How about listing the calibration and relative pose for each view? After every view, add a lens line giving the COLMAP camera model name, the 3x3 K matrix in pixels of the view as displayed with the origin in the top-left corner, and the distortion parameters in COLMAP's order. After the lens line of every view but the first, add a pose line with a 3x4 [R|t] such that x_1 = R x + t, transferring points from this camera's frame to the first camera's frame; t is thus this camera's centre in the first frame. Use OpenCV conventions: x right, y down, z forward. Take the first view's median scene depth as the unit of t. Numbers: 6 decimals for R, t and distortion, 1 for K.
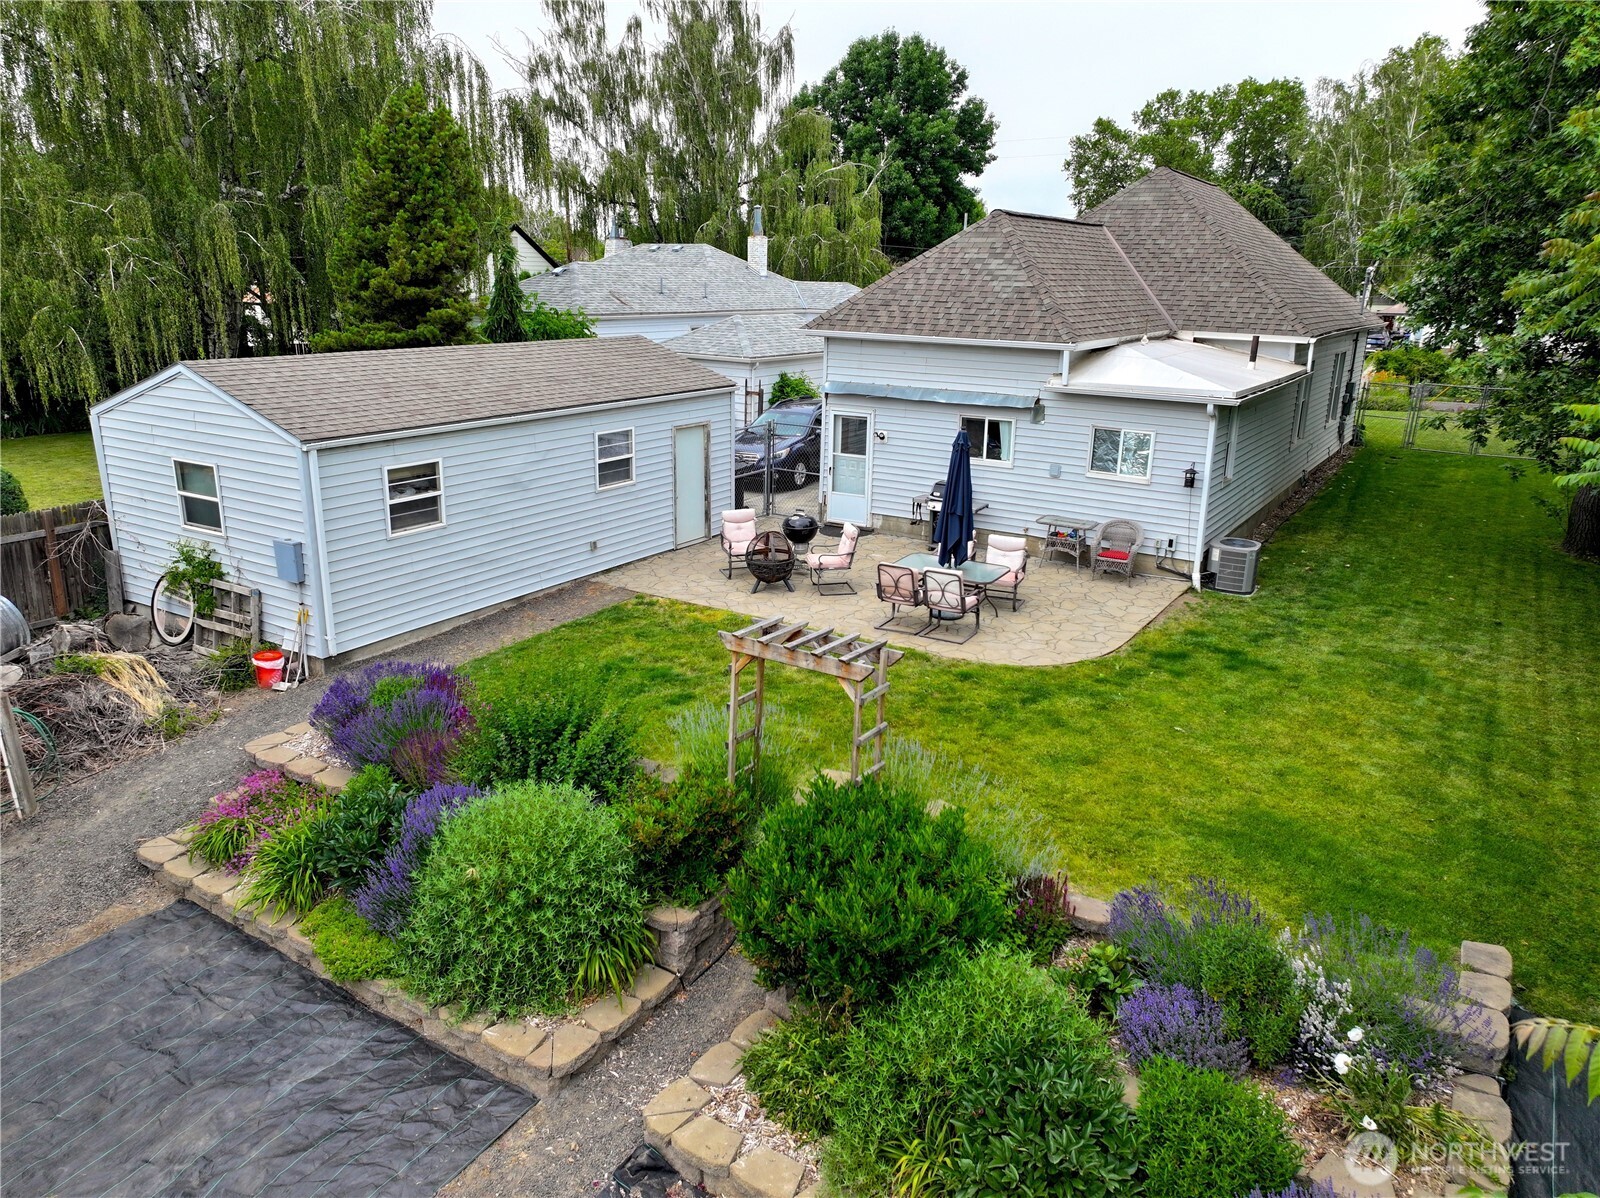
lens RADIAL K [[1119.0, 0, 795.6], [0, 1119.0, 597.9], [0, 0, 1]] dist [-0.003409, 0.026795]
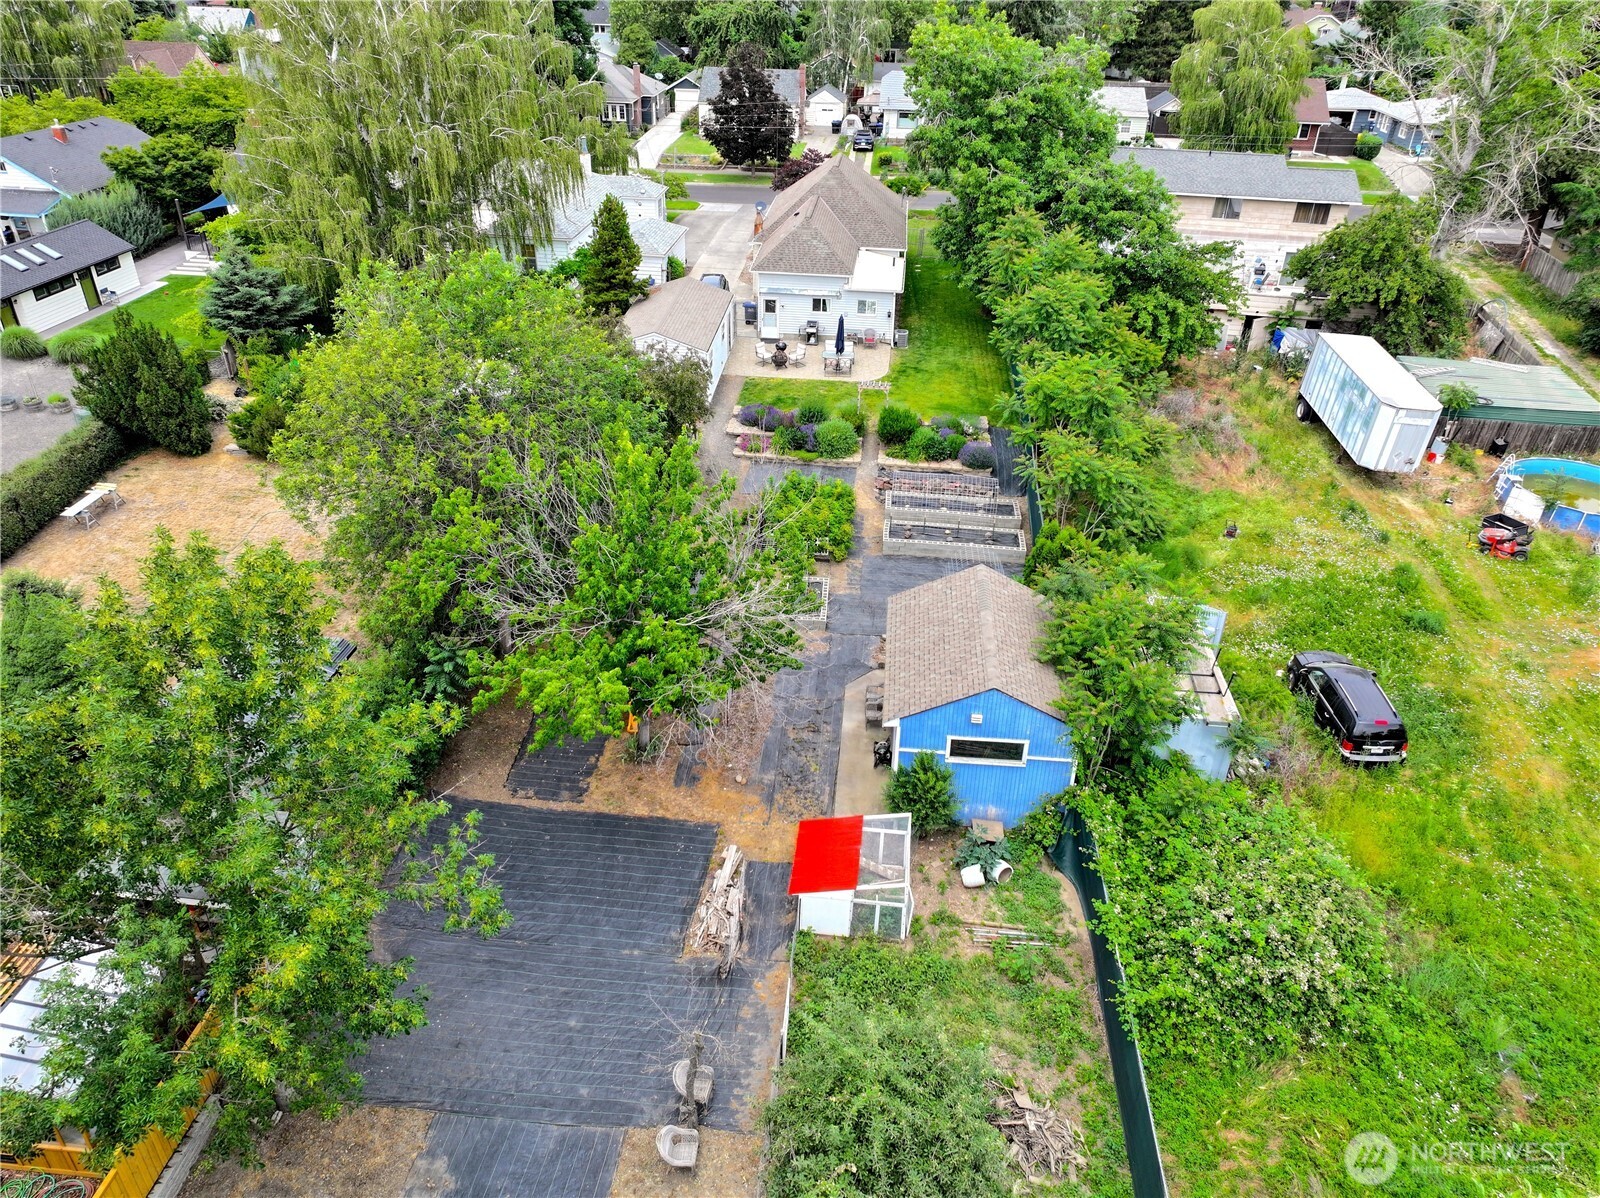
lens RADIAL K [[1119.0, 0, 795.6], [0, 1119.0, 597.9], [0, 0, 1]] dist [-0.003409, 0.026795]
pose [[0.888590, -0.236284, 0.393163, -1.182599], [0.123424, 0.948672, 0.291184, -0.263350], [-0.441785, -0.210217, 0.872144, -1.644962]]
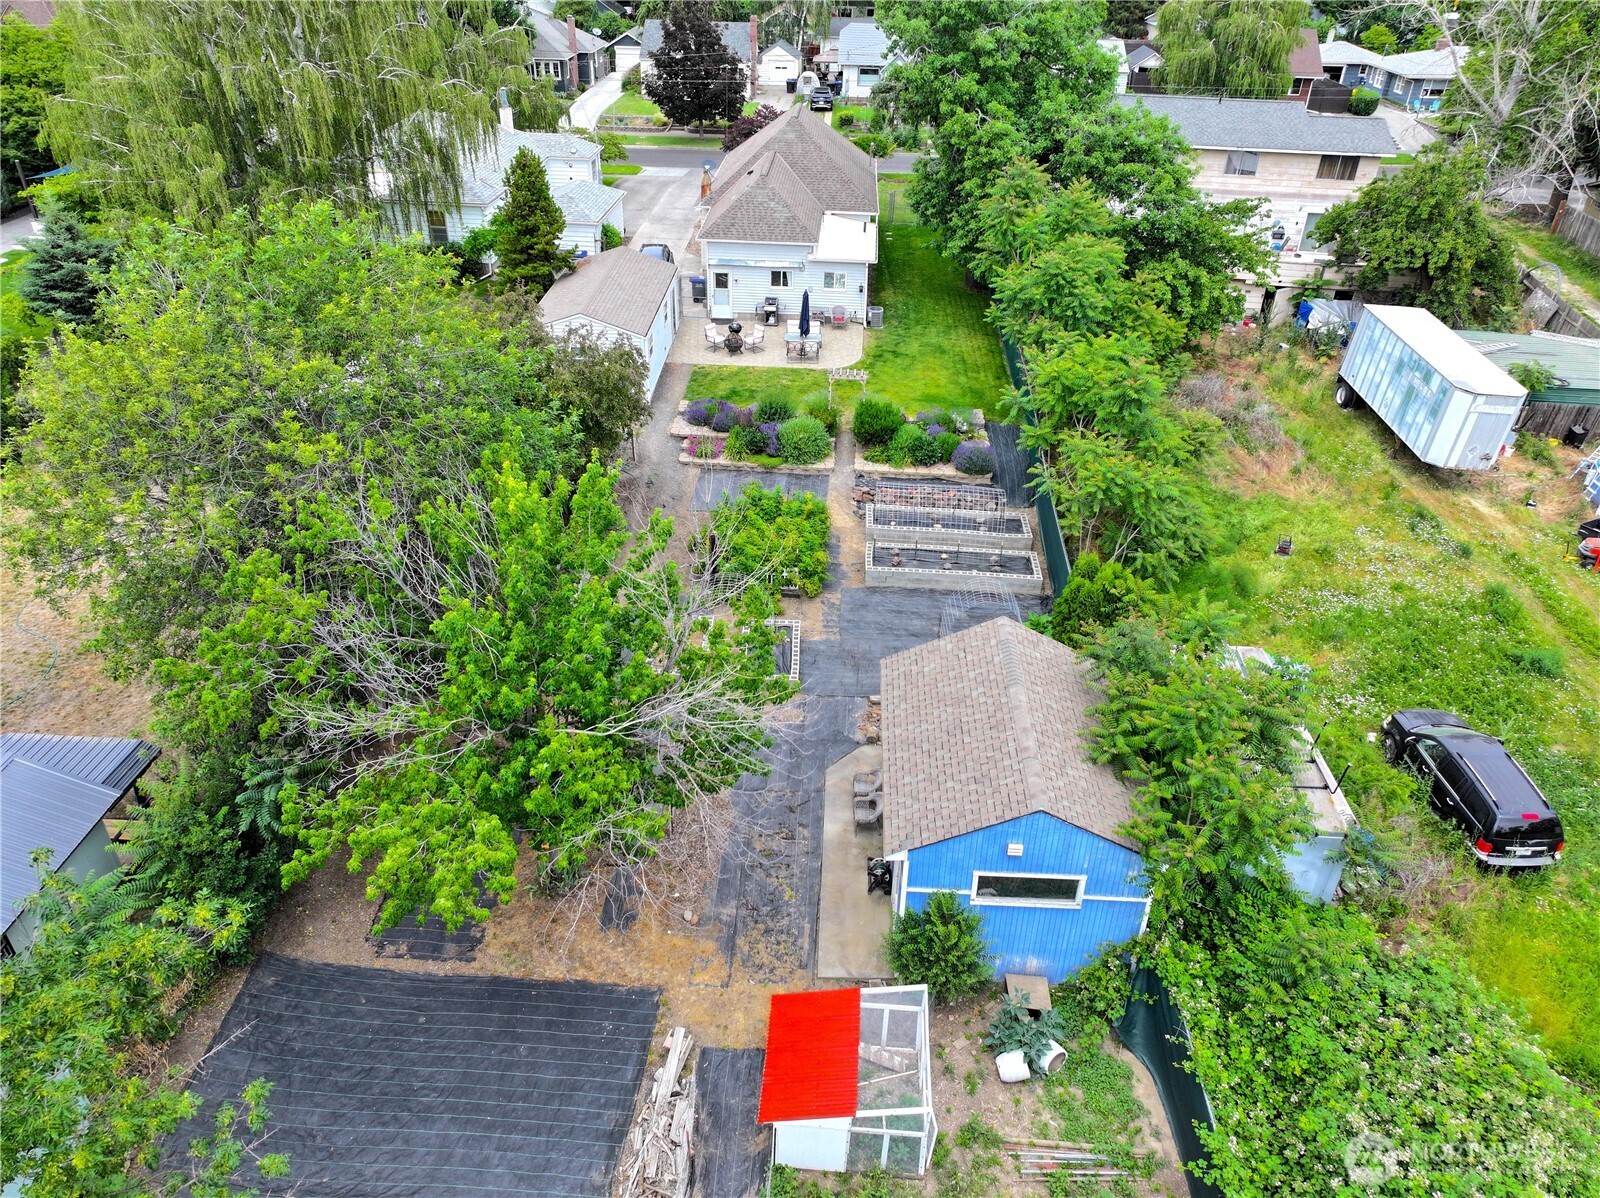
lens RADIAL K [[1119.0, 0, 795.6], [0, 1119.0, 597.9], [0, 0, 1]] dist [-0.003409, 0.026795]
pose [[0.869719, -0.261806, 0.418385, -1.001181], [0.132204, 0.940312, 0.313584, -0.239531], [-0.475511, -0.217417, 0.852420, -1.273109]]
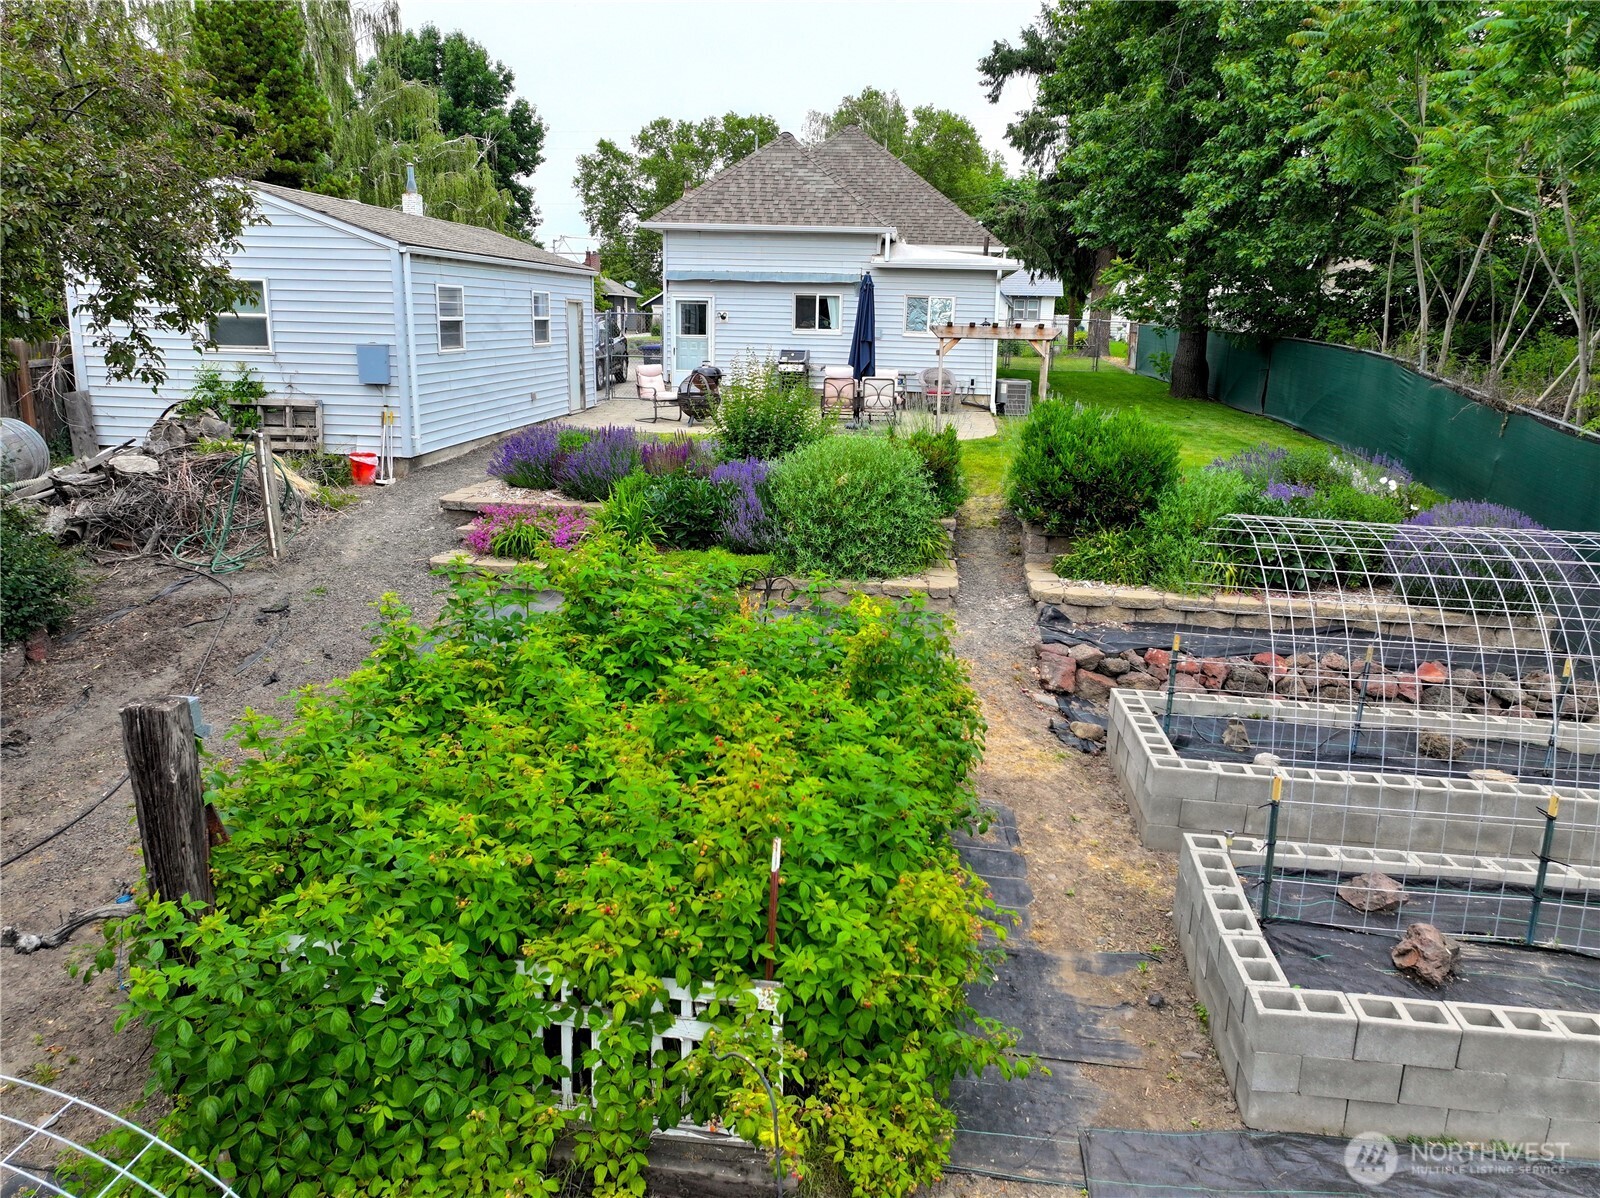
lens RADIAL K [[1116.5, 0, 796.8], [0, 1116.5, 601.3], [0, 0, 1]] dist [0.007358, 0.001869]
pose [[0.897105, -0.108009, 0.428412, -0.384220], [0.119025, 0.992891, 0.001082, 0.158104], [-0.425483, 0.050021, 0.903583, -0.072855]]
